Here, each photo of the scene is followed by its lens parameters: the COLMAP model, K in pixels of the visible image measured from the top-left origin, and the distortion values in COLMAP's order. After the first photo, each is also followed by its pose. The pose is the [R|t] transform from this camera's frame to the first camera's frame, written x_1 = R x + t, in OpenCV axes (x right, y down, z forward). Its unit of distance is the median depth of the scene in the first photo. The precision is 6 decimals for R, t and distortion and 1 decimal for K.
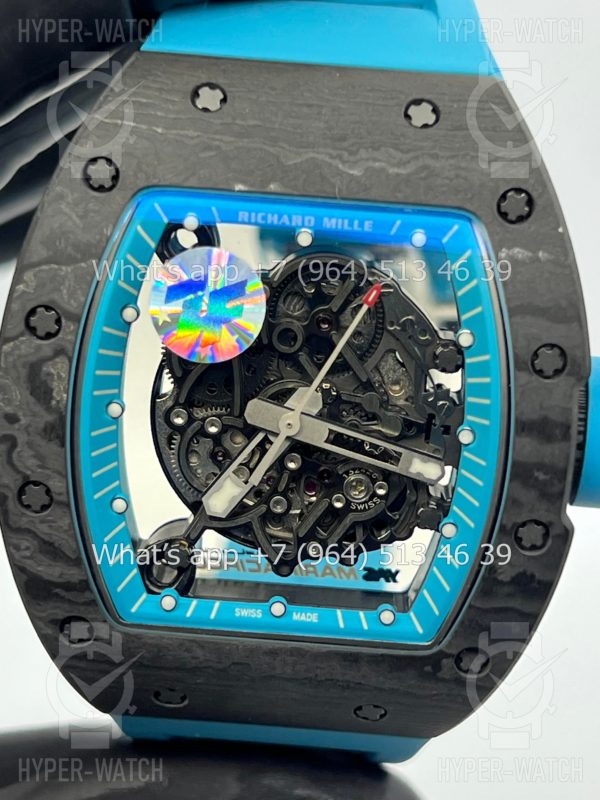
lens RADIAL K [[1912.7, 0, 297.9], [0, 1912.7, 398.3], [0, 0, 1]] dist [0.189756, 0.000000]
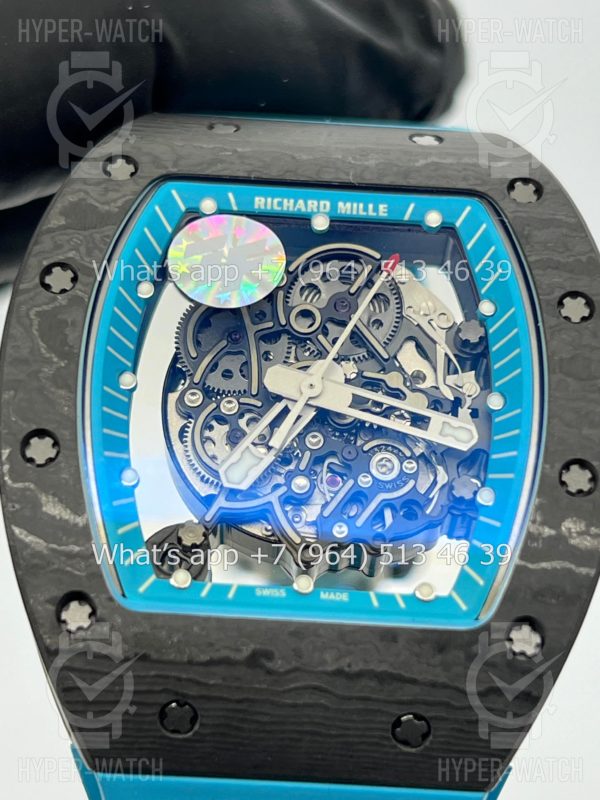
lens RADIAL K [[1912.7, 0, 296.6], [0, 1912.7, 391.9], [0, 0, 1]] dist [0.189756, 0.000000]
pose [[0.998098, -0.000316, 0.061646, -0.070466], [0.035436, 0.821208, -0.569528, 0.557809], [-0.050444, 0.570629, 0.819657, 0.219774]]
